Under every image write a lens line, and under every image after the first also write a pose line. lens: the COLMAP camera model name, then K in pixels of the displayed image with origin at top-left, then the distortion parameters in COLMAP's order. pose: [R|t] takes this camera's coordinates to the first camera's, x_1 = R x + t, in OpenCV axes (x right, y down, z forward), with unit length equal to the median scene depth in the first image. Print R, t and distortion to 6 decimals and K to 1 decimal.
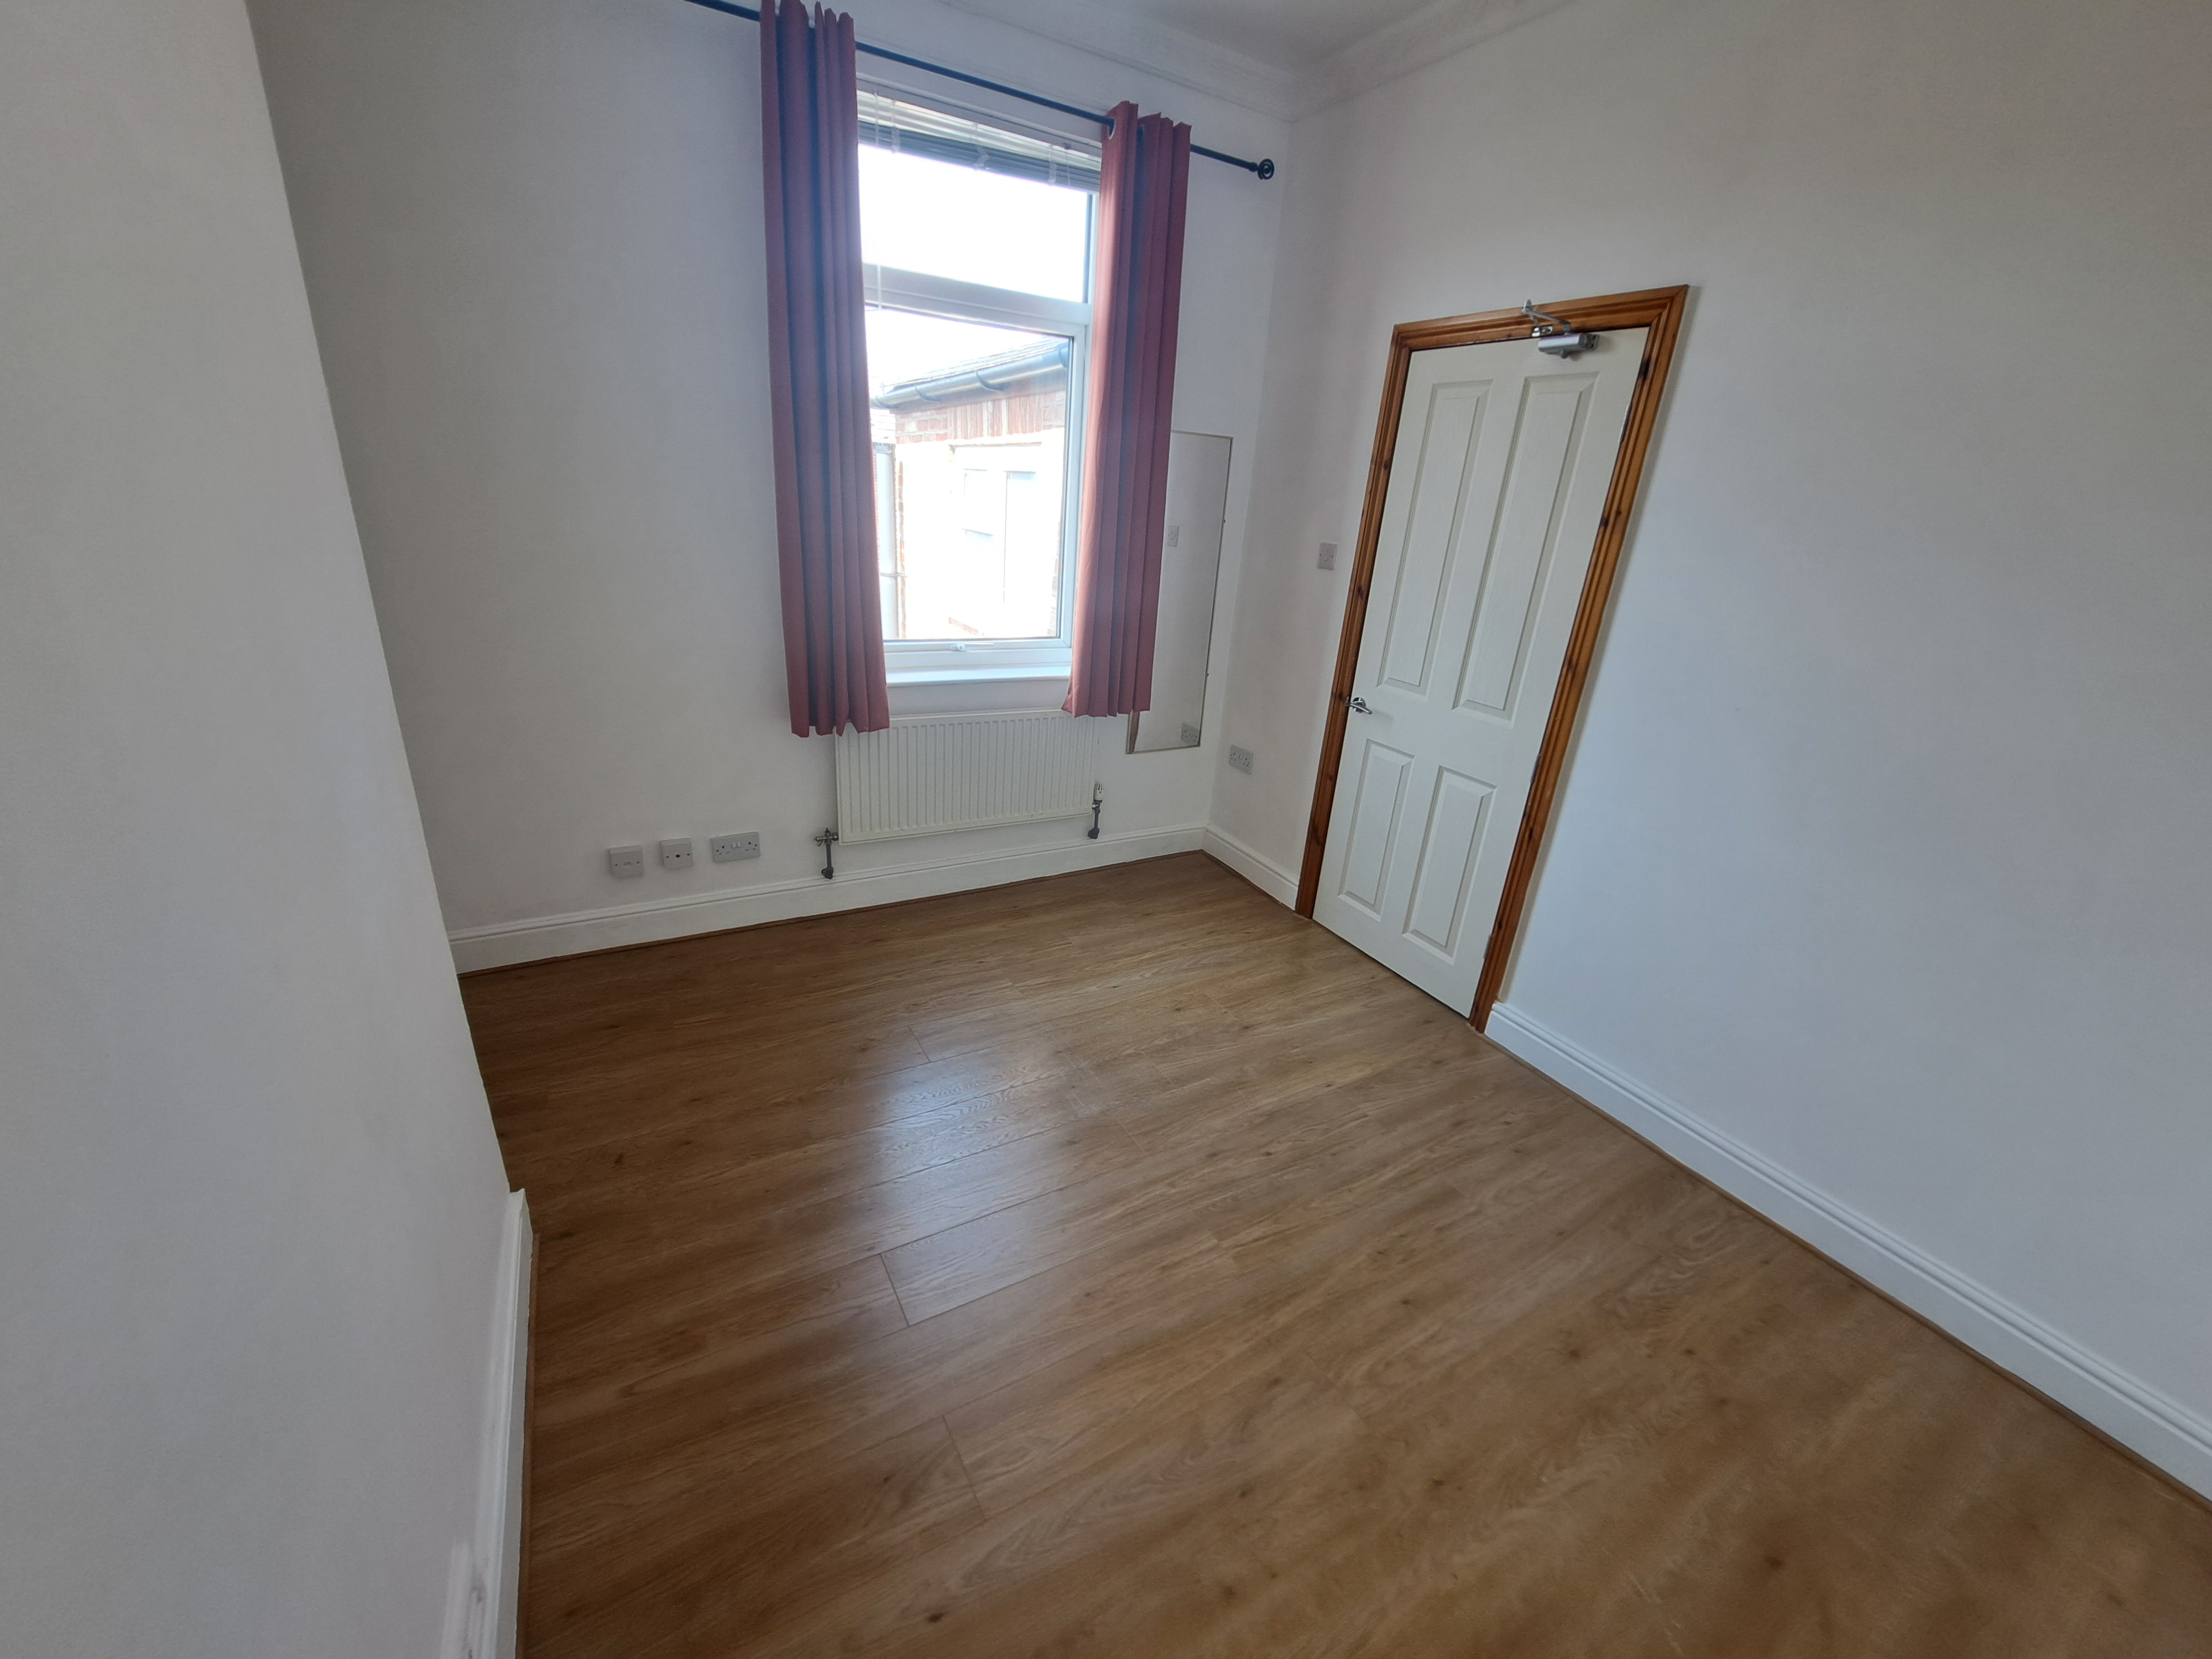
lens RADIAL K [[871.4, 0, 1106.9], [0, 871.4, 845.6], [0, 0, 1]] dist [-0.000119, -0.009977]
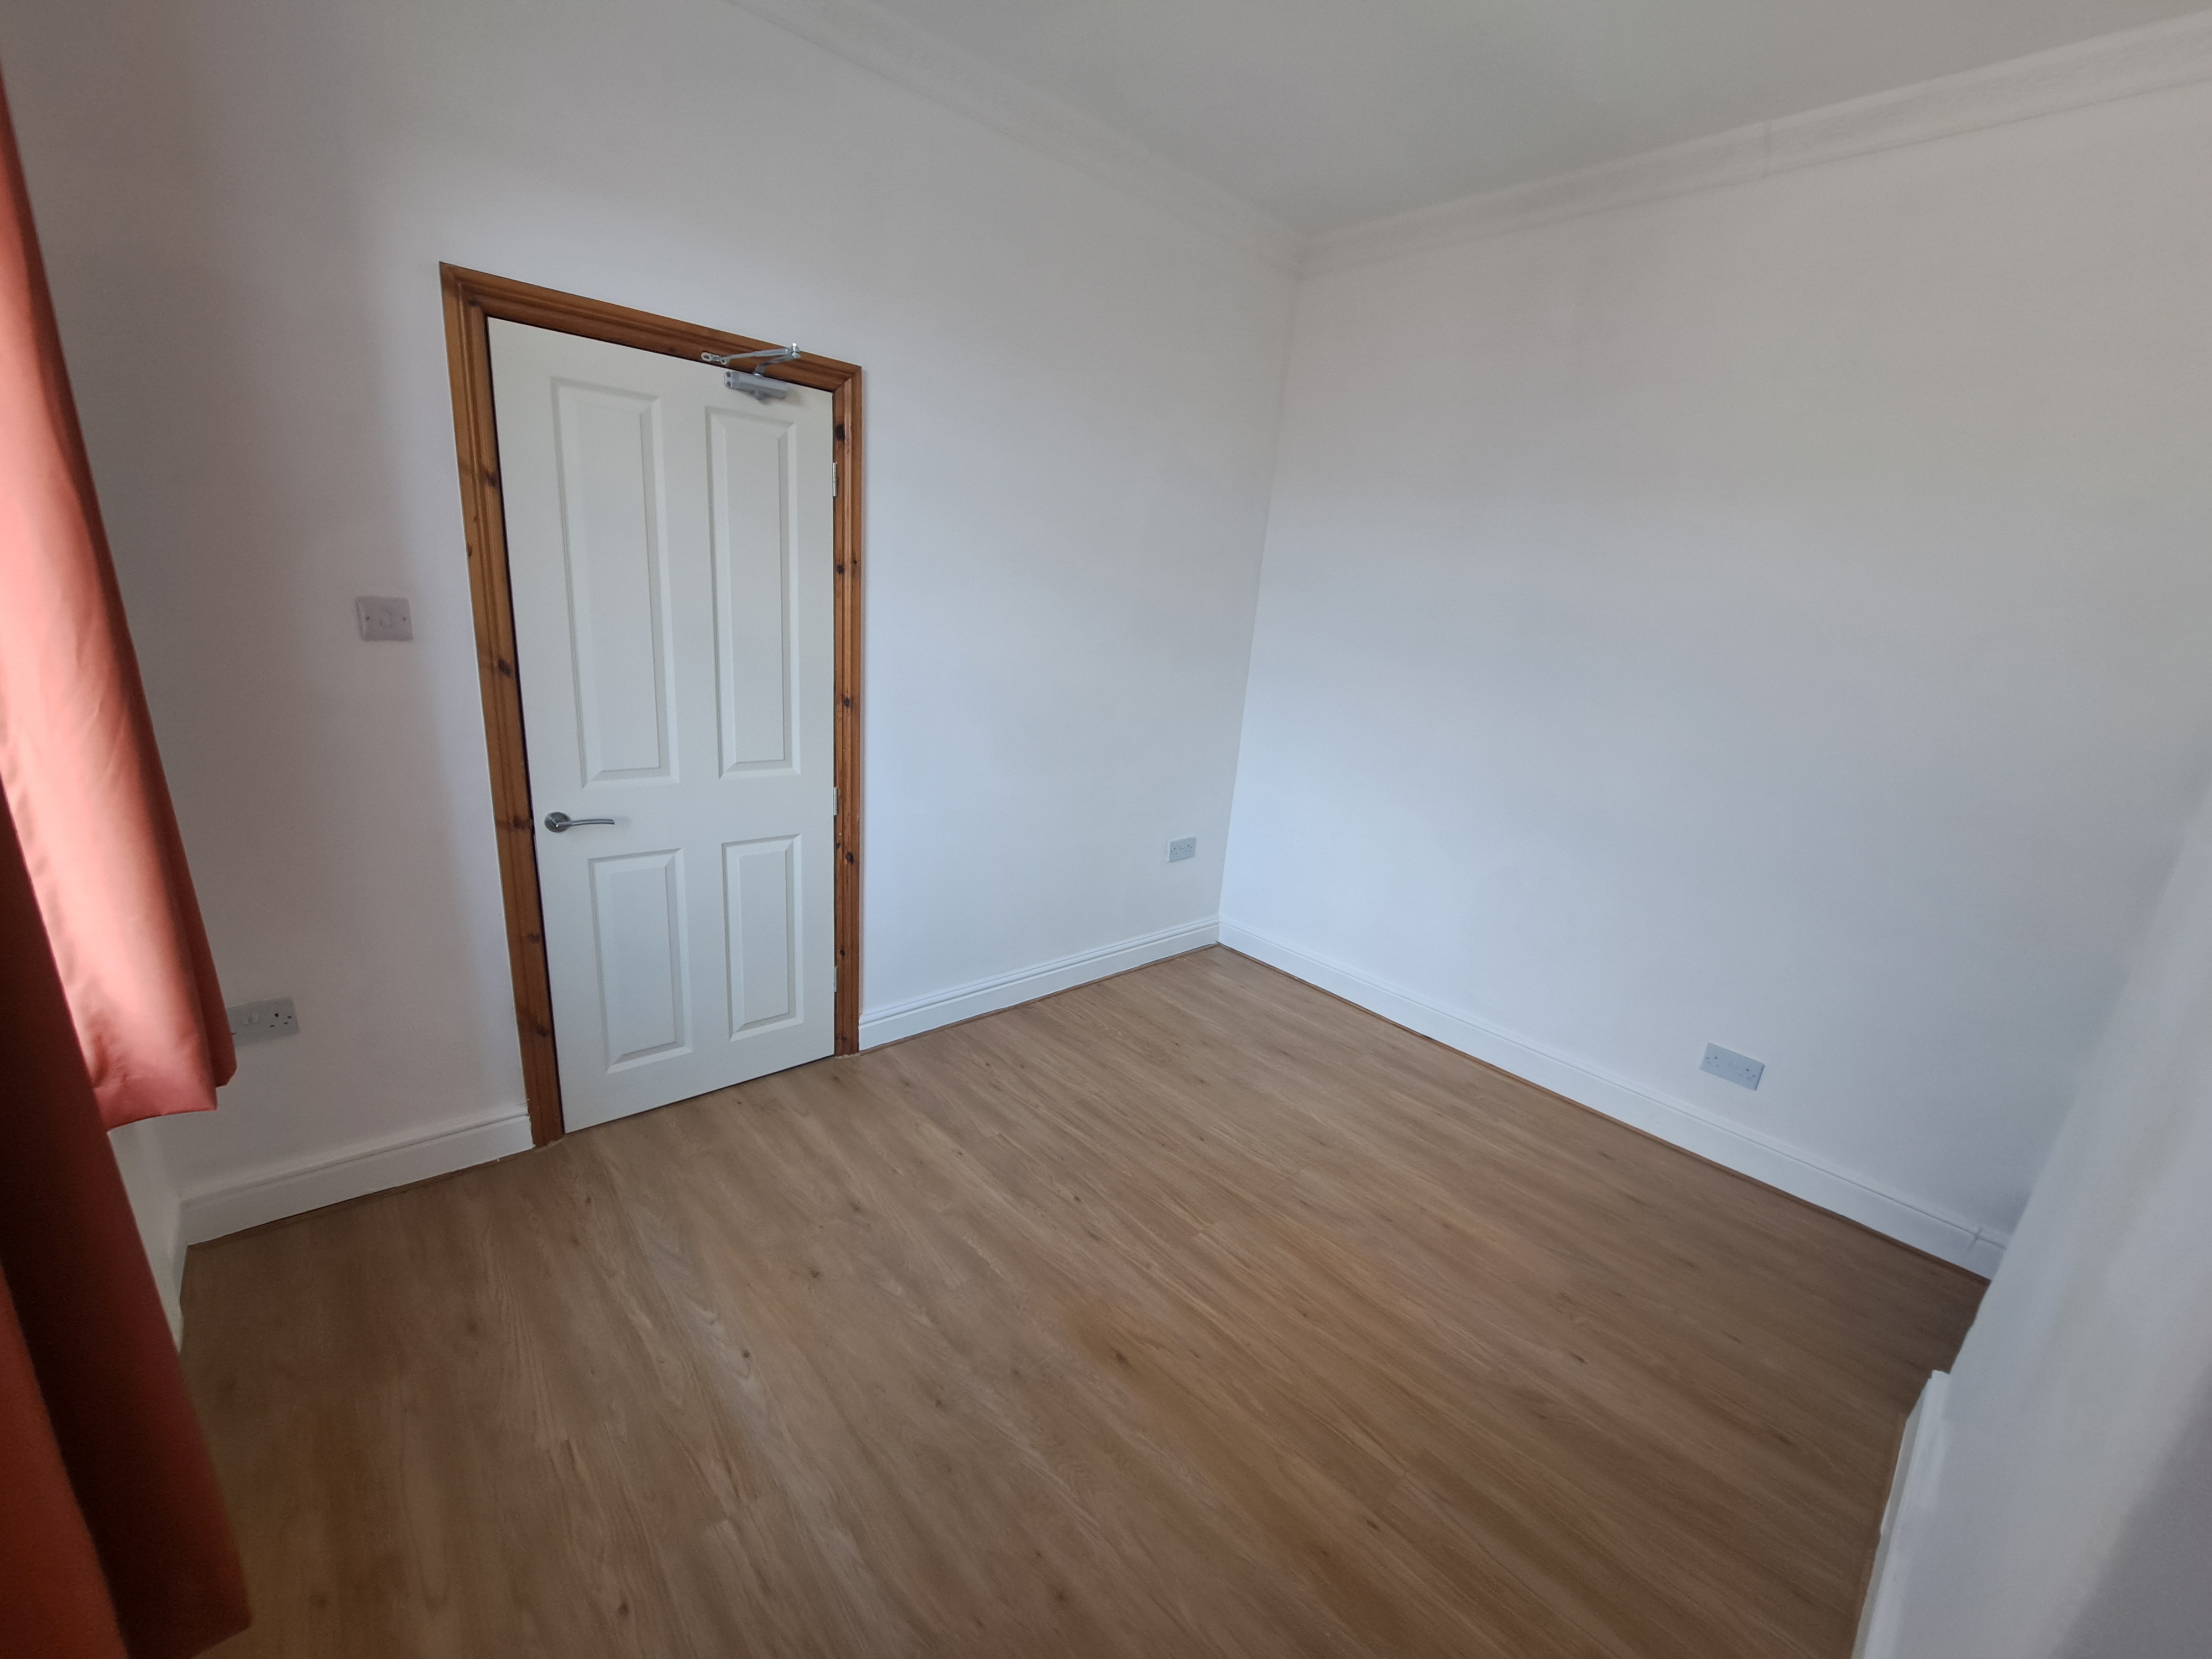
lens RADIAL K [[871.4, 0, 1106.9], [0, 871.4, 845.6], [0, 0, 1]] dist [-0.000119, -0.009977]
pose [[-0.214549, -0.356738, 0.909234, -0.632760], [0.276508, 0.870644, 0.406844, -0.436039], [-0.936756, 0.338698, -0.088155, 0.933293]]
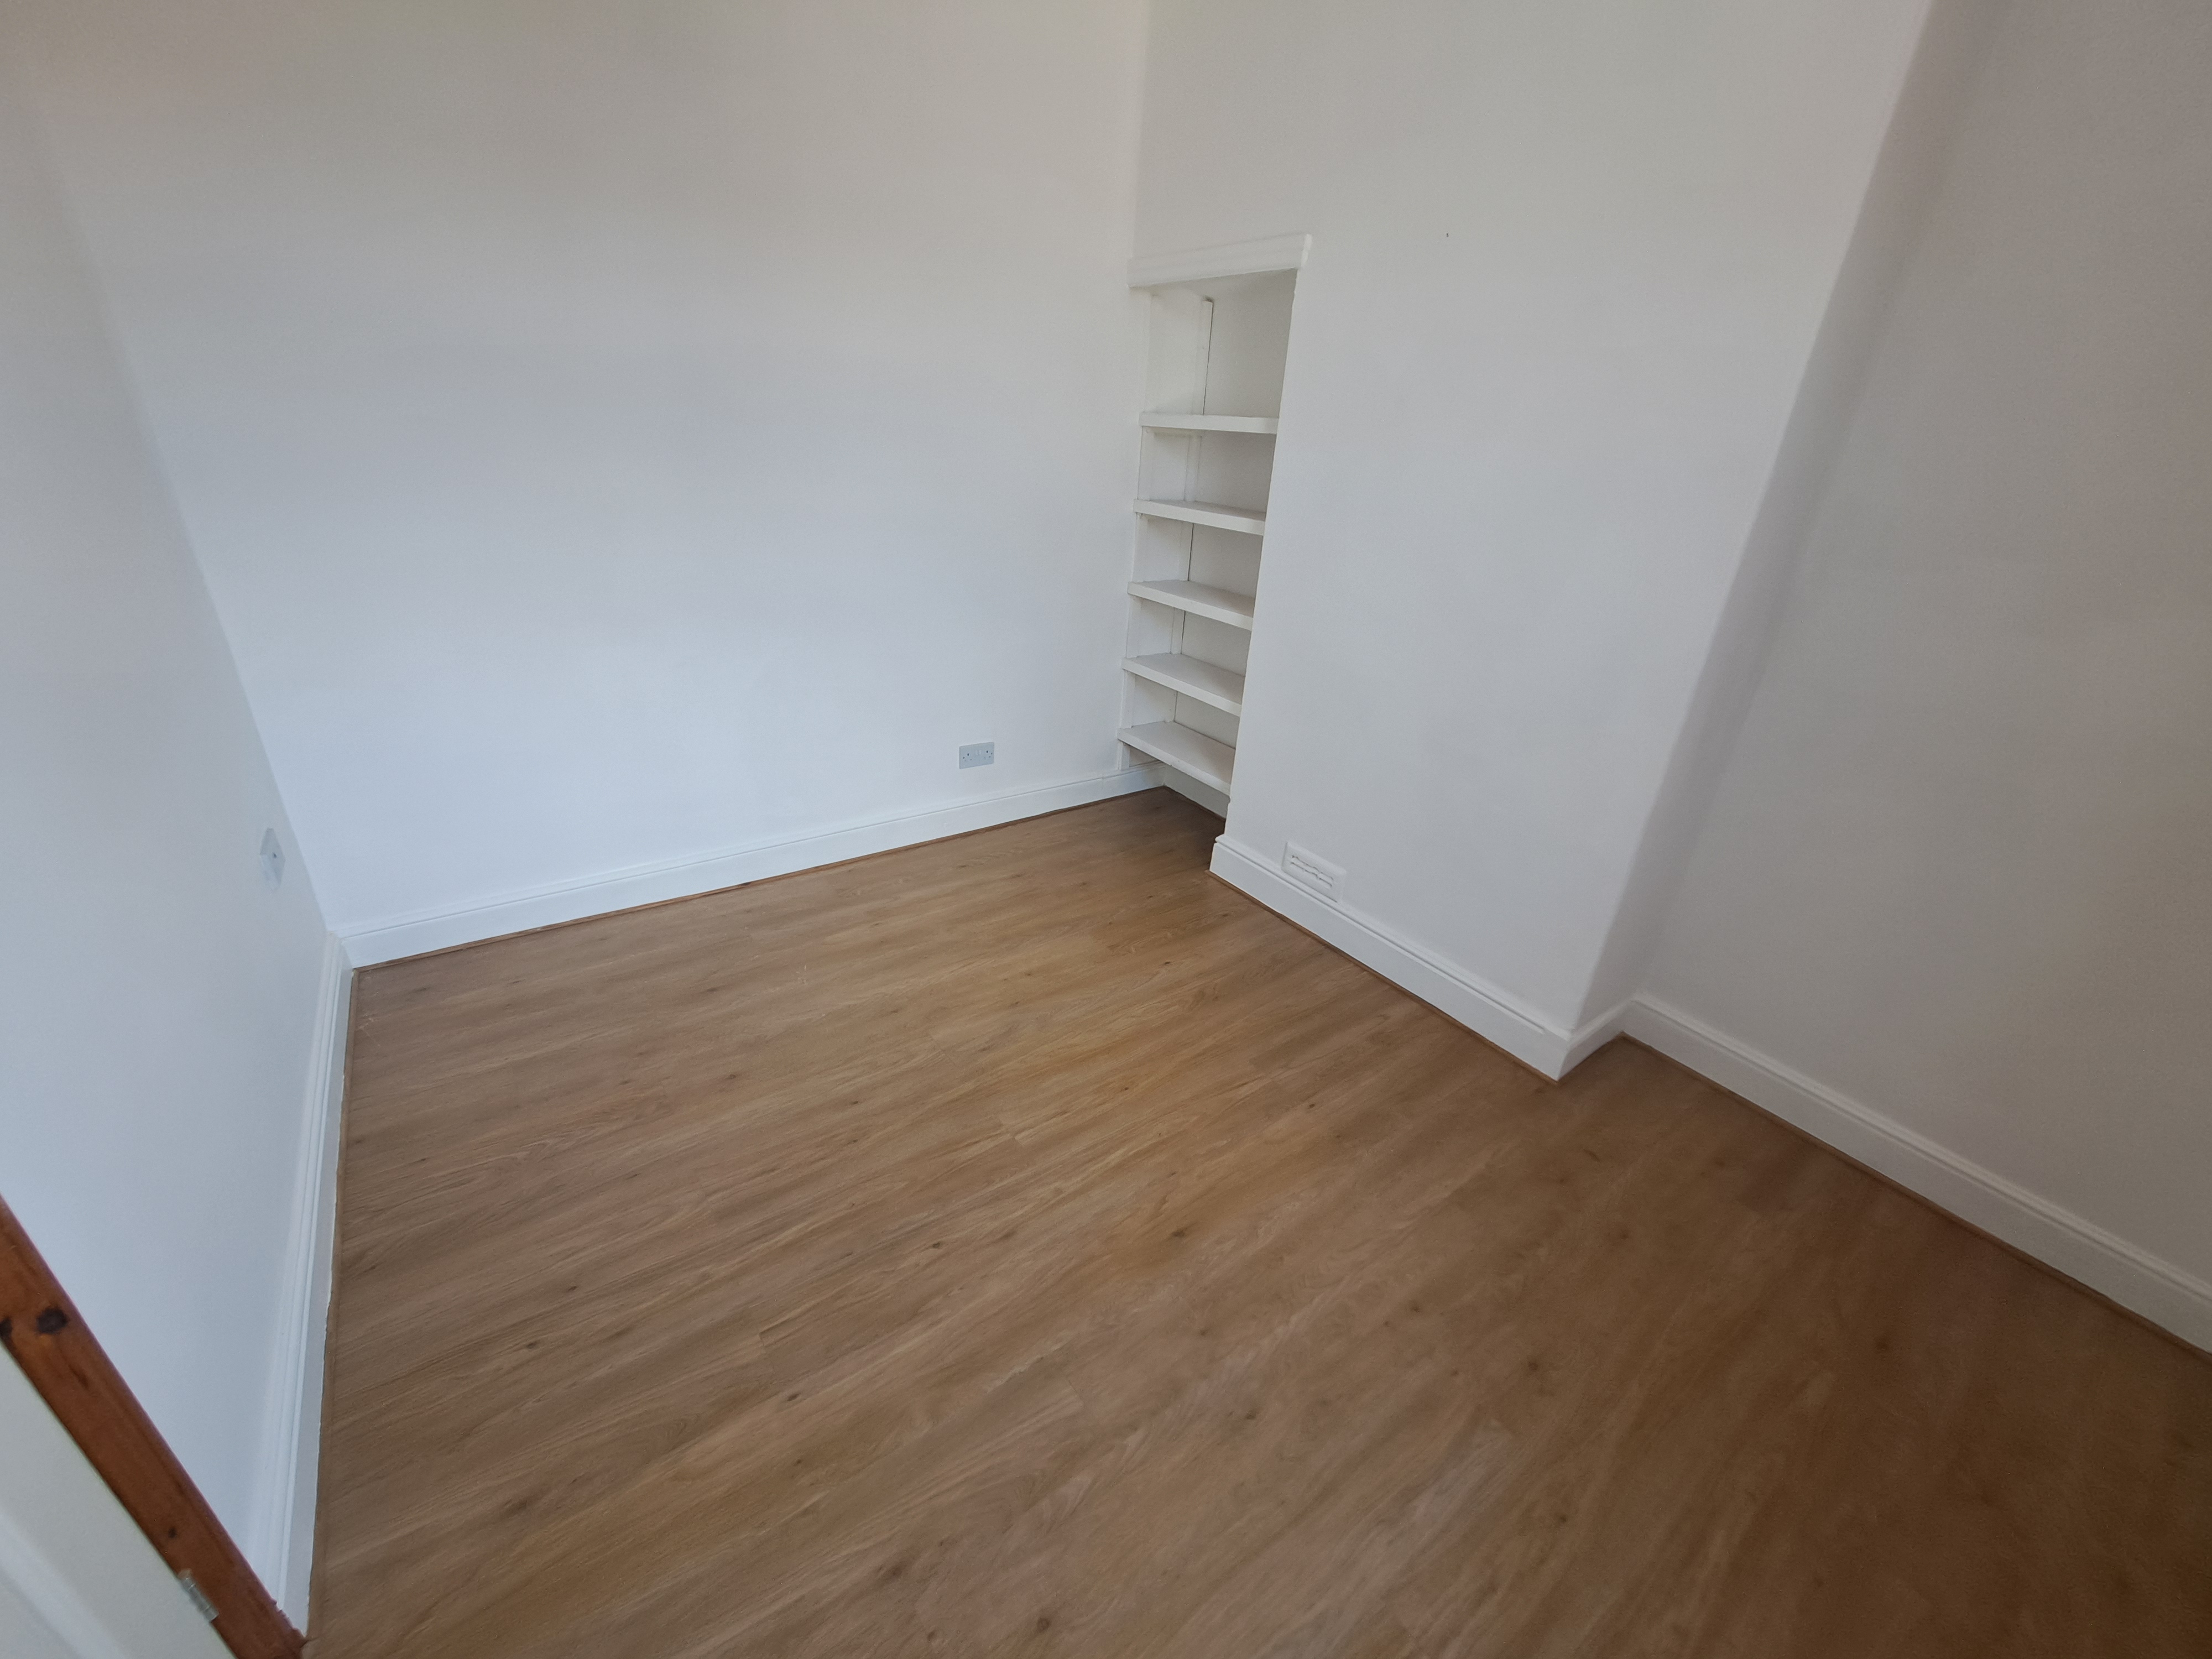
lens RADIAL K [[871.4, 0, 1106.9], [0, 871.4, 845.6], [0, 0, 1]] dist [-0.000119, -0.009977]
pose [[-0.983387, -0.071063, -0.167033, 0.194868], [-0.171440, 0.665995, 0.725988, -0.504288], [0.059652, 0.742563, -0.667114, 1.294909]]
